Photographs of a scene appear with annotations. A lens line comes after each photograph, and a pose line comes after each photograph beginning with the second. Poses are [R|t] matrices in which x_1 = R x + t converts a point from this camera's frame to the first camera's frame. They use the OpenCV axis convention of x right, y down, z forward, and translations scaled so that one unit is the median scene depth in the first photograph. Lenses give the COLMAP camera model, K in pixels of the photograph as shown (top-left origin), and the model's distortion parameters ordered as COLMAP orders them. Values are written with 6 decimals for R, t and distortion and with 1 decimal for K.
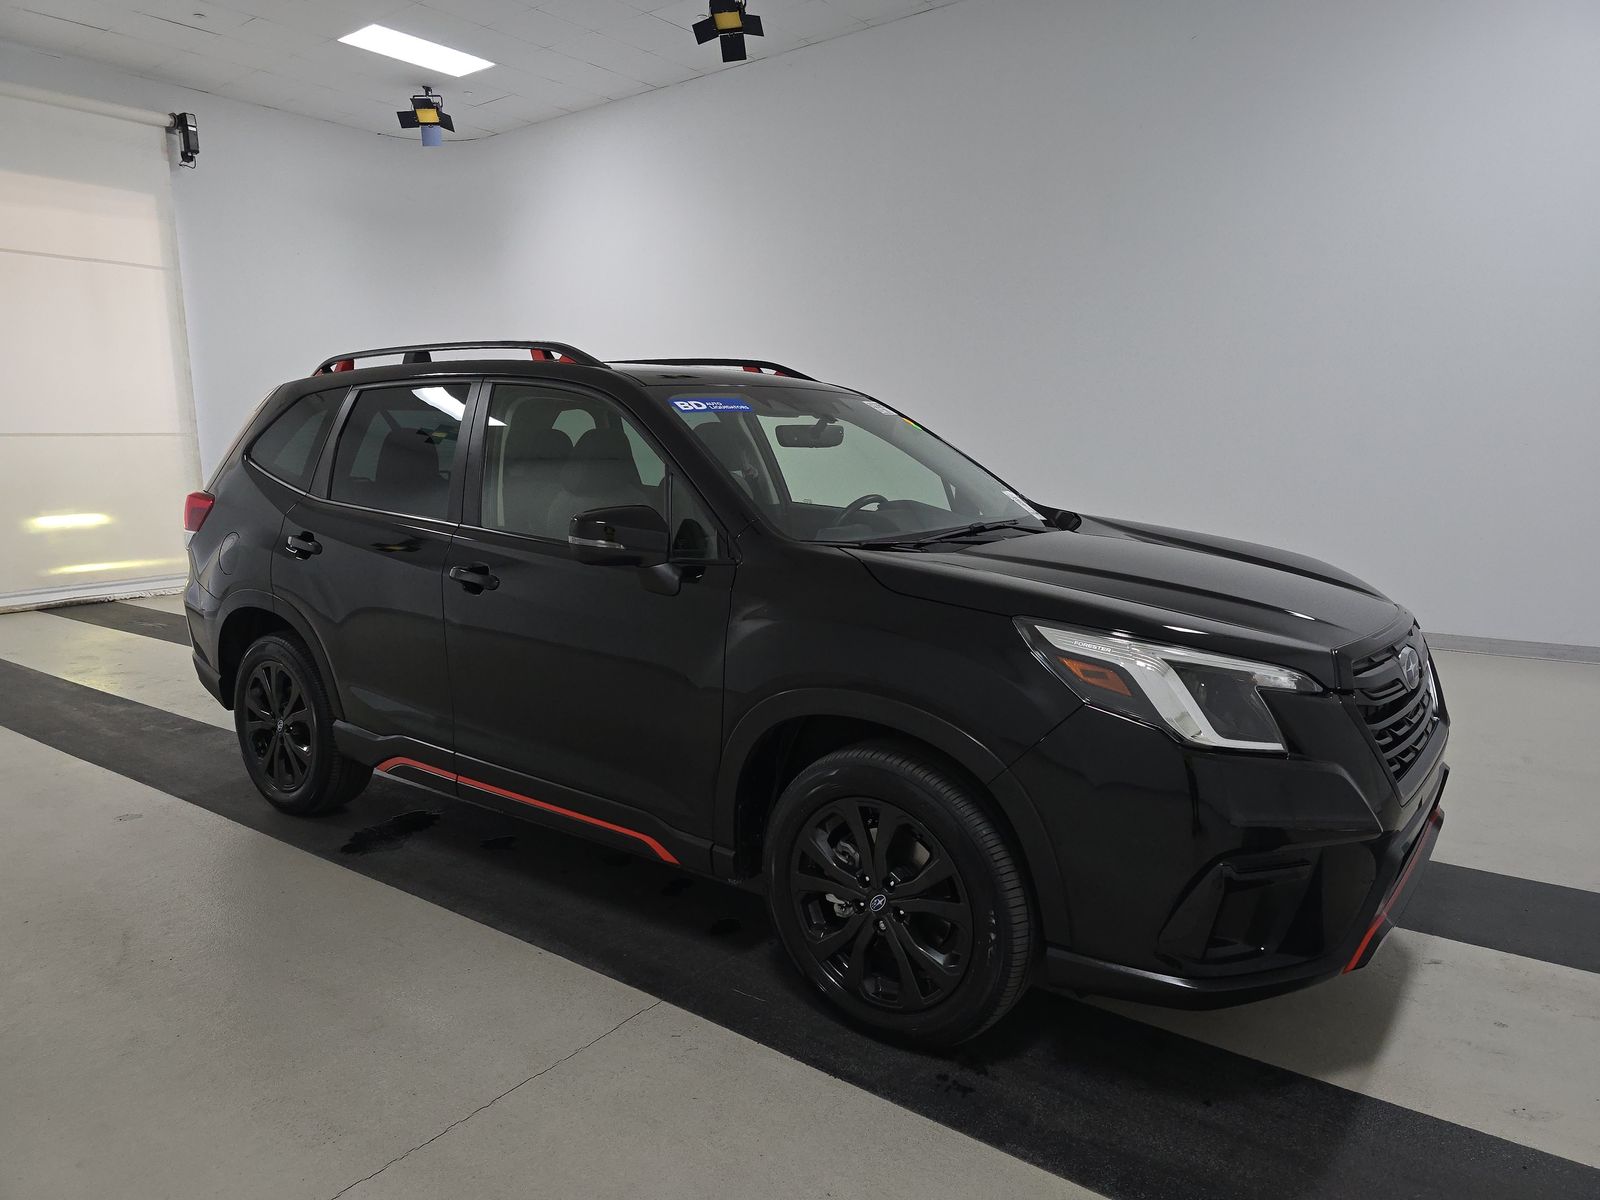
lens RADIAL K [[1088.9, 0, 799.2], [0, 1088.9, 633.2], [0, 0, 1]] dist [0.000806, -0.002213]
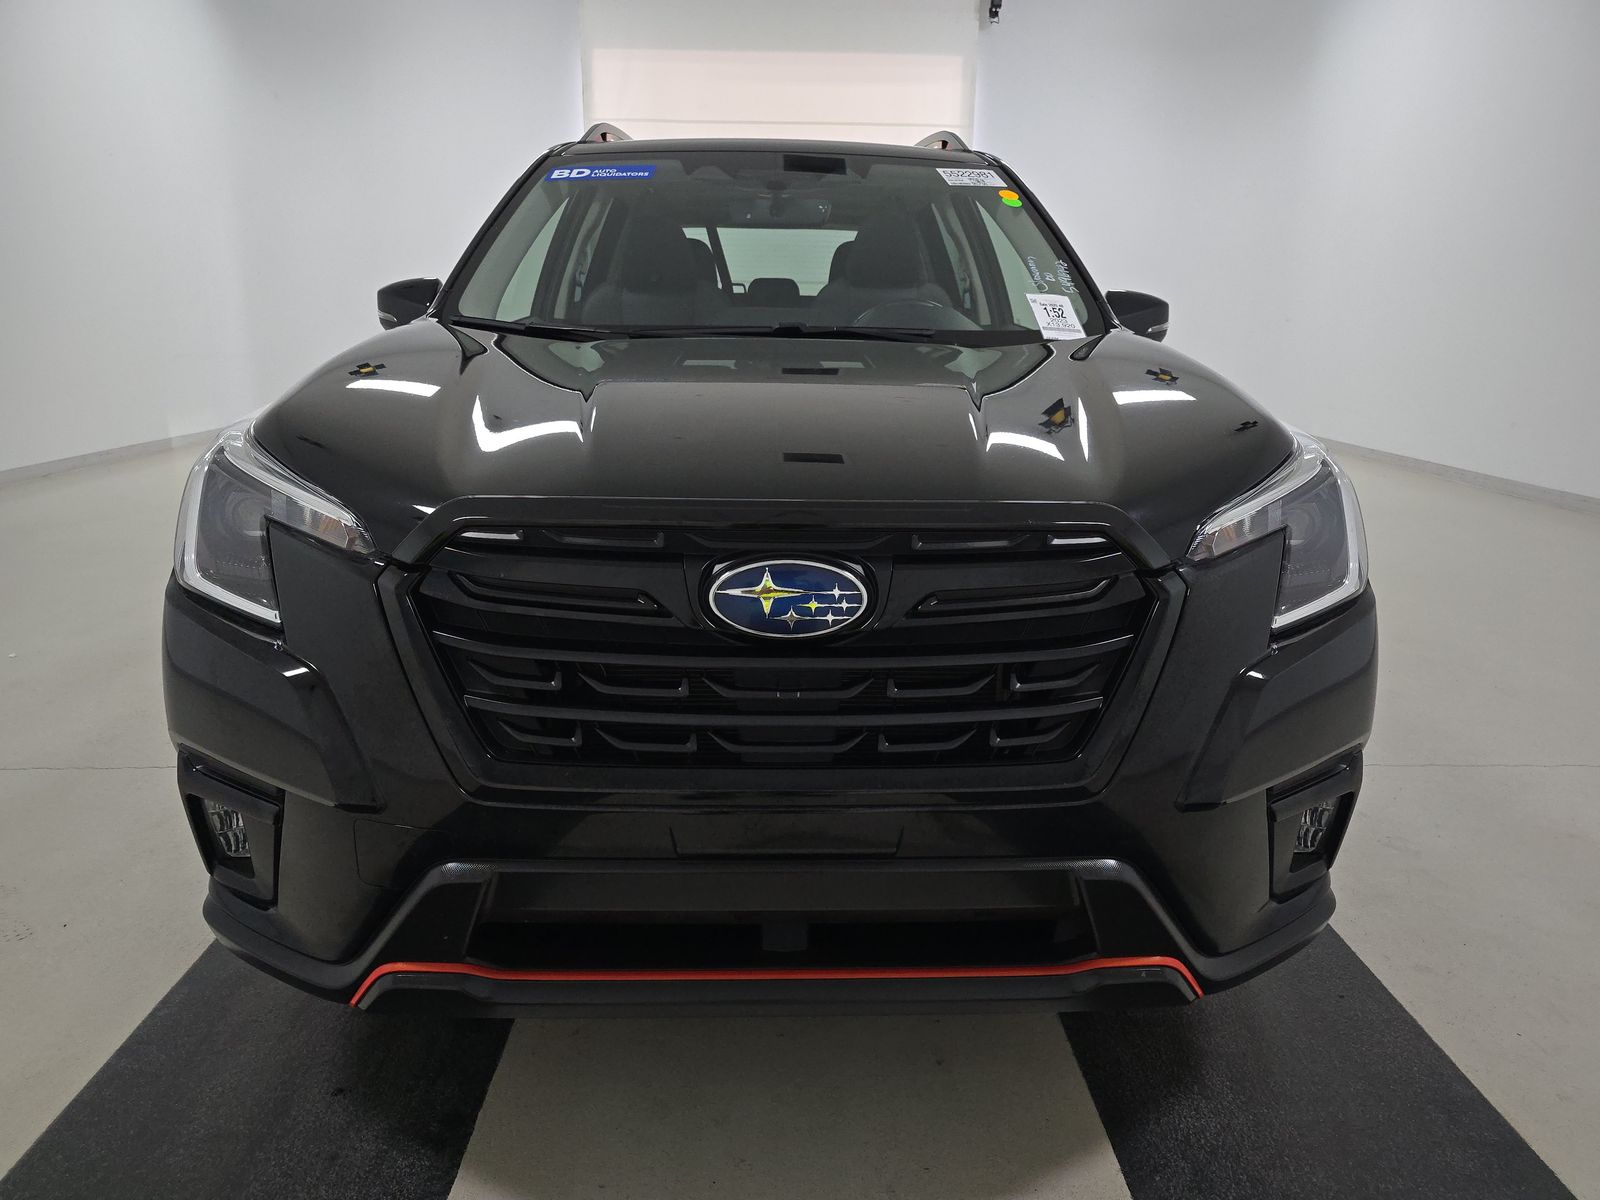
lens RADIAL K [[1088.9, 0, 799.2], [0, 1088.9, 633.2], [0, 0, 1]] dist [0.000806, -0.002213]
pose [[0.625576, 0.234398, -0.744118, 0.670423], [-0.156225, 0.972117, 0.174881, -0.024914], [0.764361, 0.006848, 0.644752, 0.497243]]
